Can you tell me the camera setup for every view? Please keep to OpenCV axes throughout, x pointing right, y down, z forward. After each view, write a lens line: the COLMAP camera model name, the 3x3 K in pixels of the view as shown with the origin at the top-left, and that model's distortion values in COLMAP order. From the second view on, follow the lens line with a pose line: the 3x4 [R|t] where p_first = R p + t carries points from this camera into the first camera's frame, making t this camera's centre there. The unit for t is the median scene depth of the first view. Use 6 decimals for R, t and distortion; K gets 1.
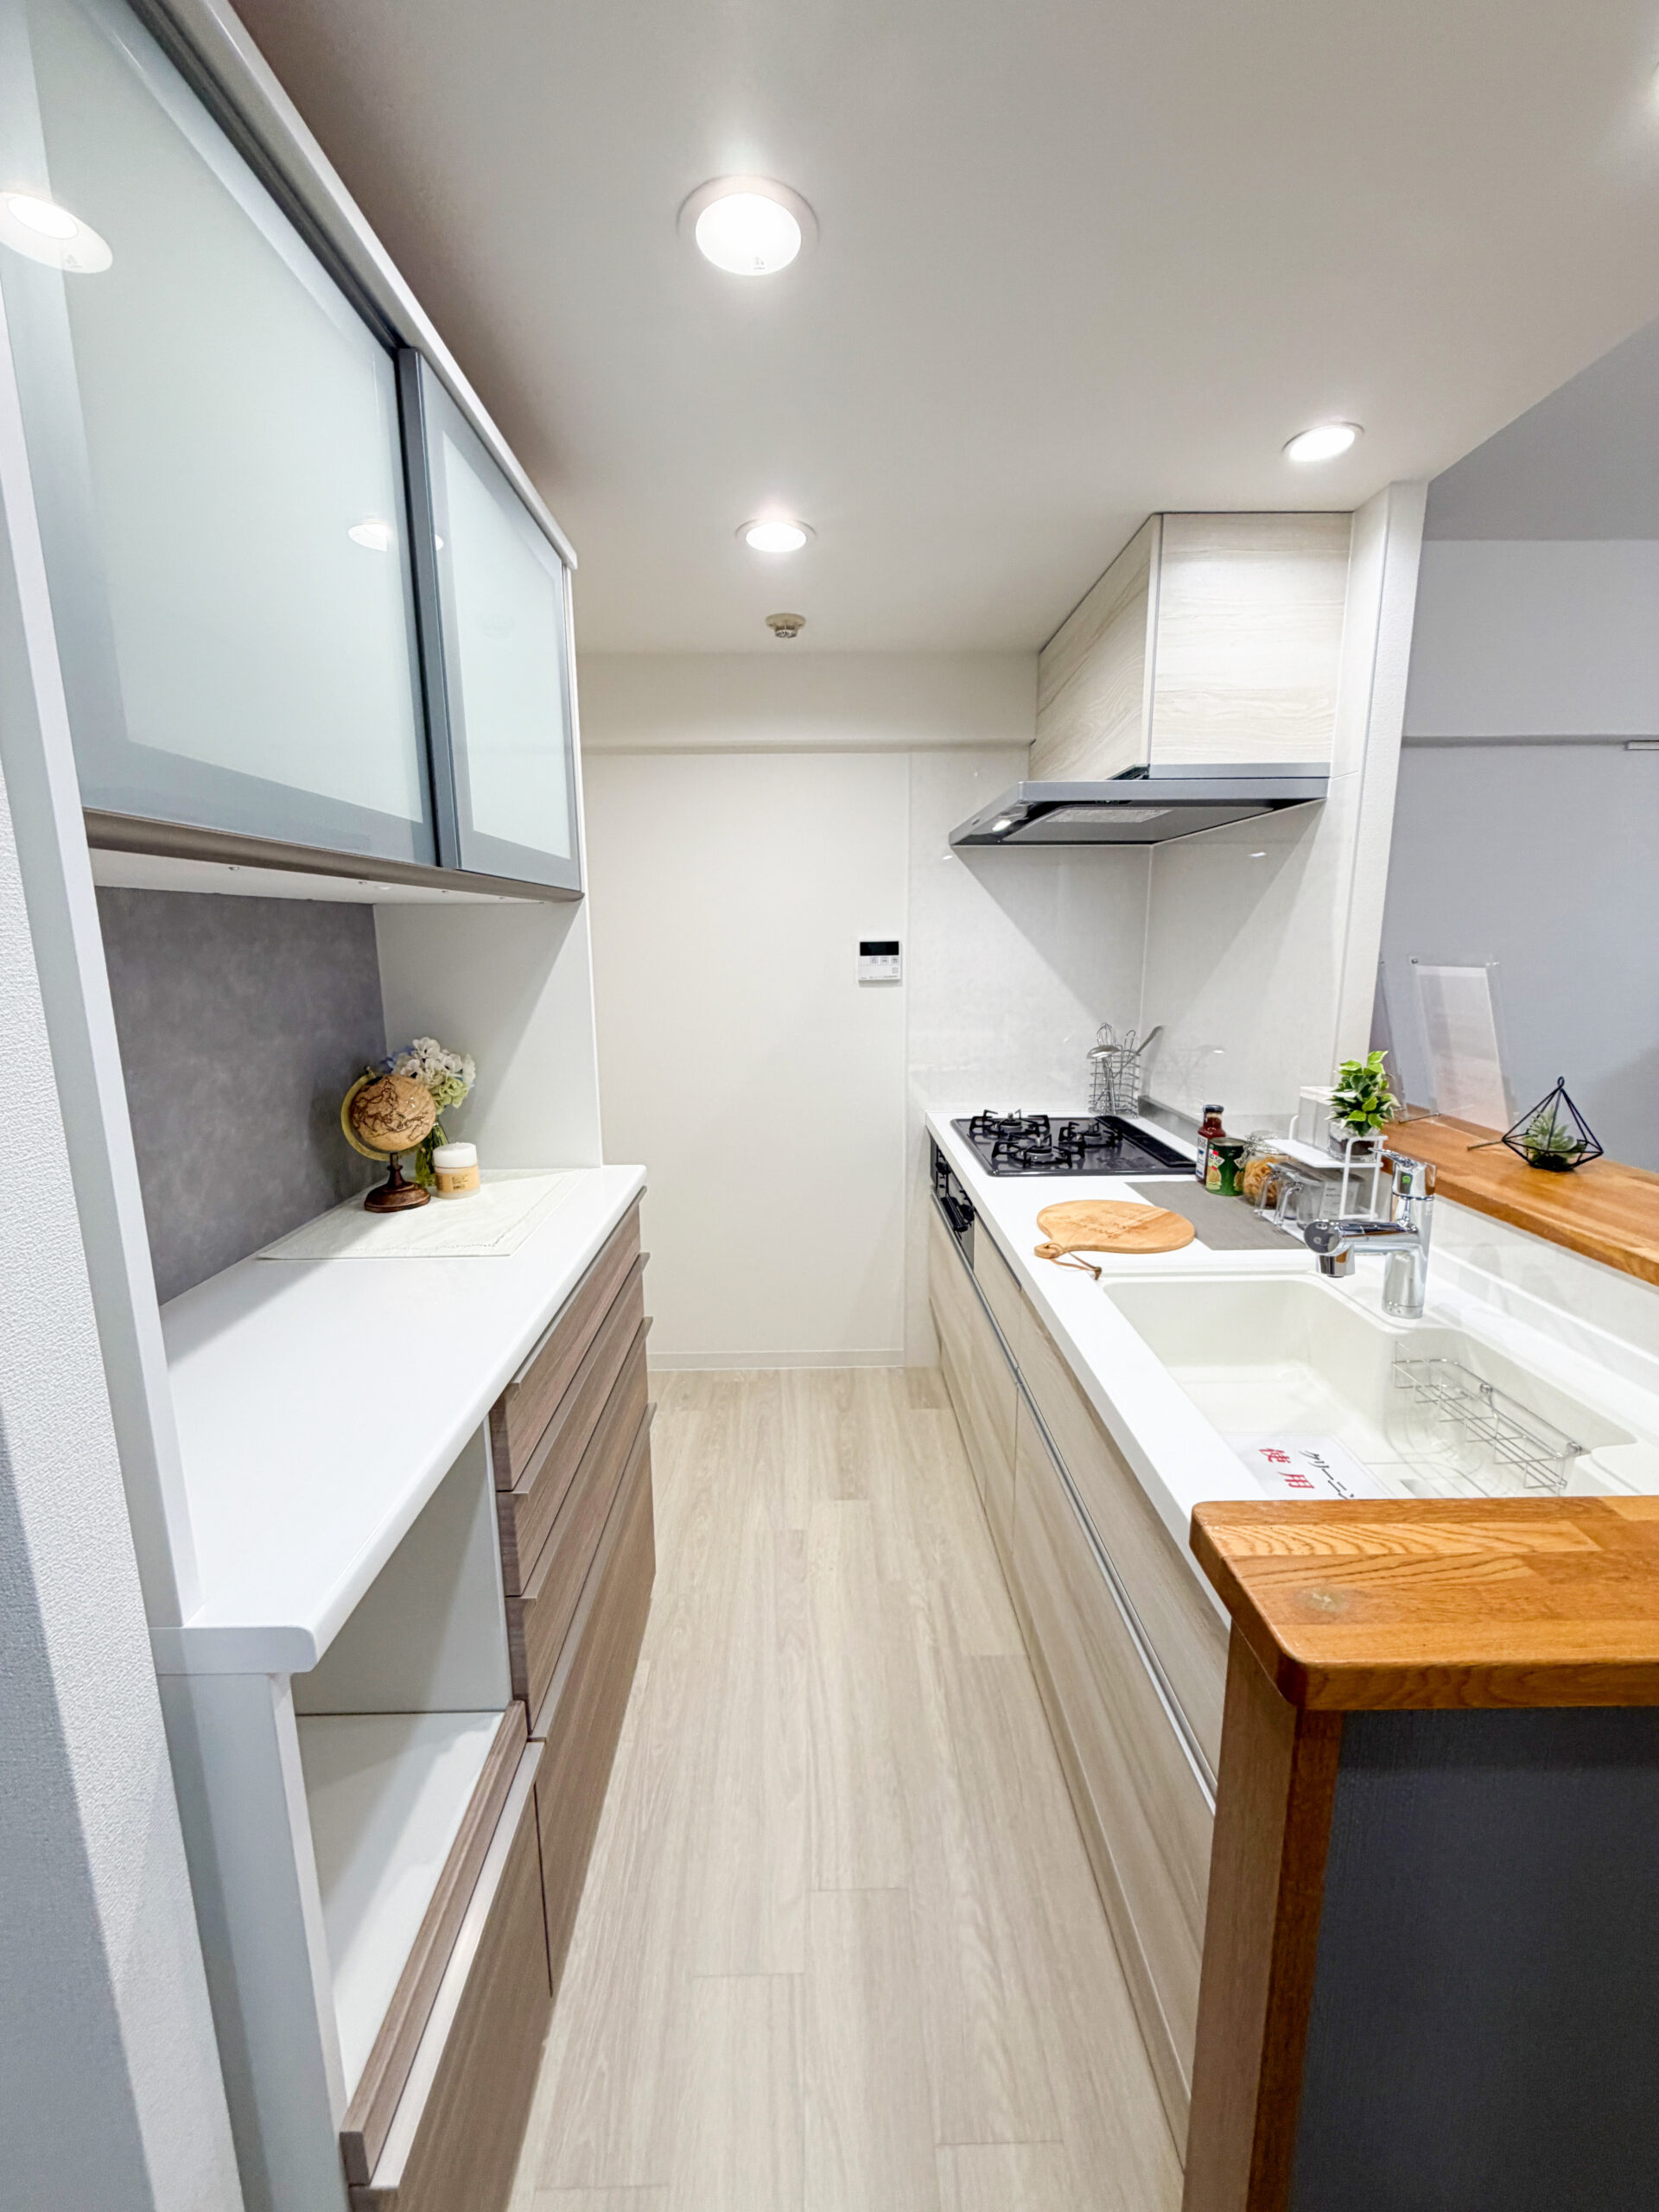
lens RADIAL K [[882.6, 0, 829.2], [0, 882.6, 1096.2], [0, 0, 1]] dist [-0.000131, 0.000228]
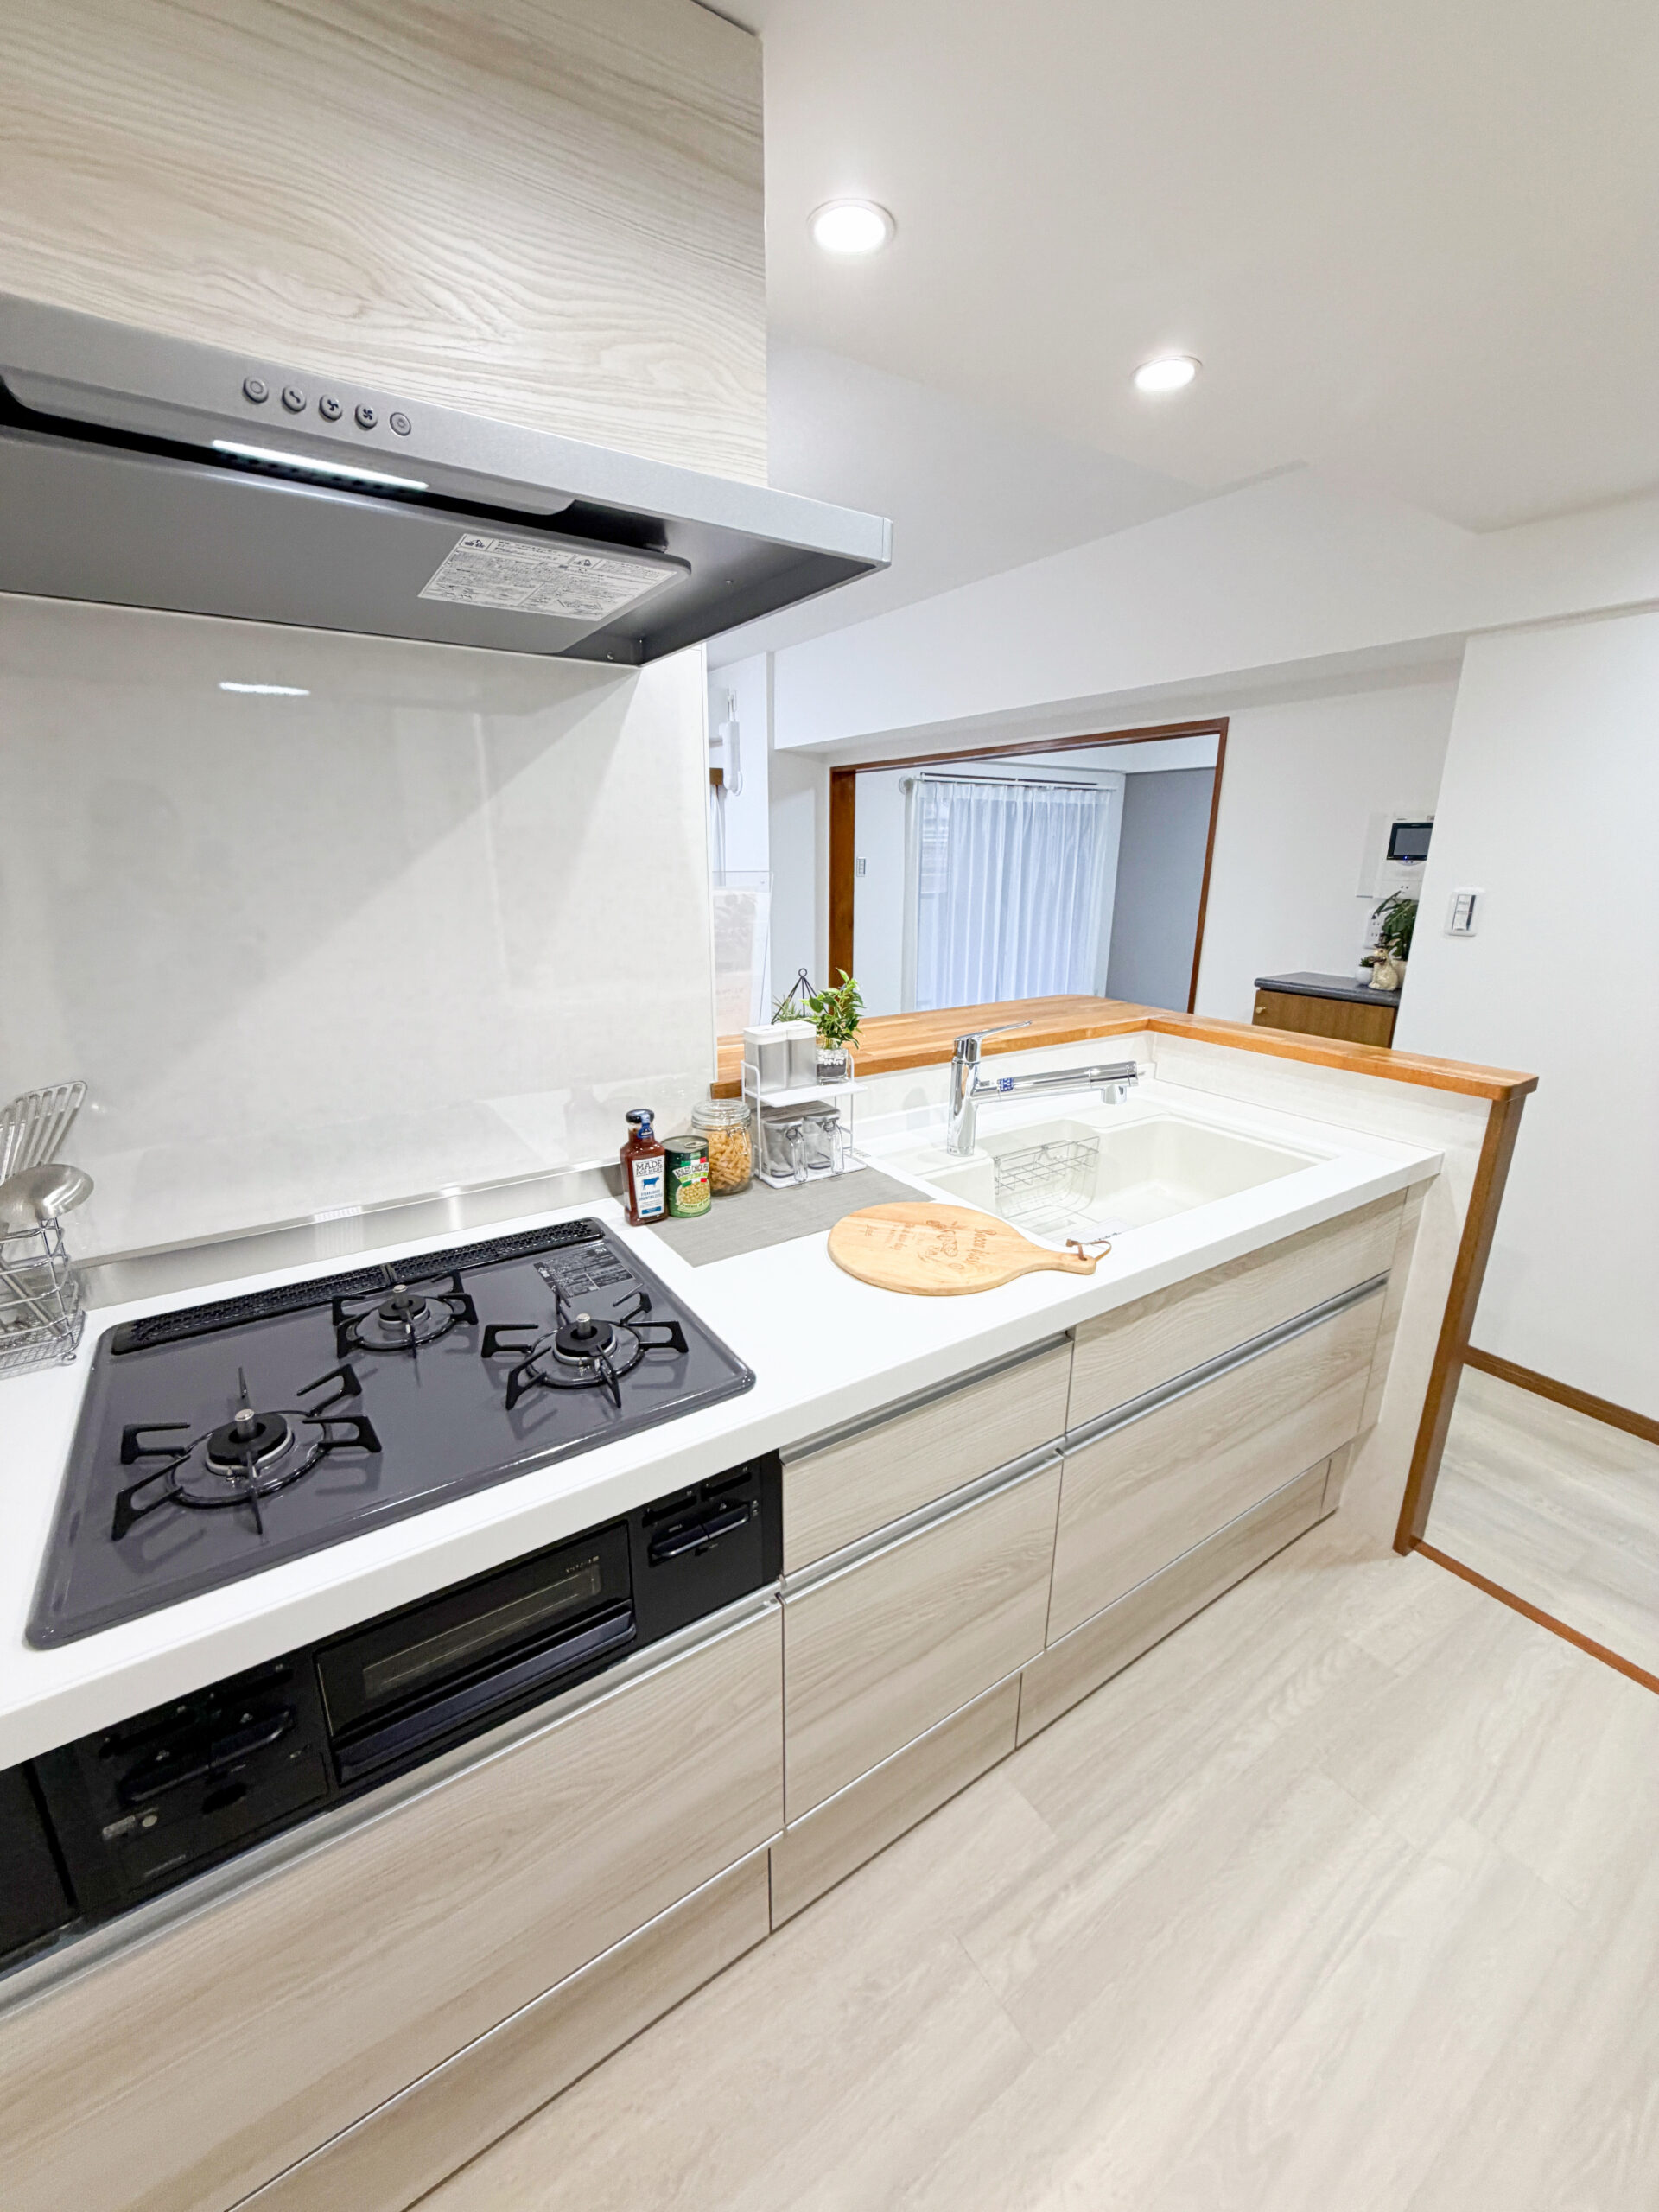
lens RADIAL K [[882.6, 0, 829.2], [0, 882.6, 1096.2], [0, 0, 1]] dist [-0.000131, 0.000228]
pose [[-0.537174, -0.224786, 0.812967, -0.228674], [0.154225, 0.921410, 0.356676, -0.263902], [-0.829252, 0.316977, -0.460290, 1.415717]]
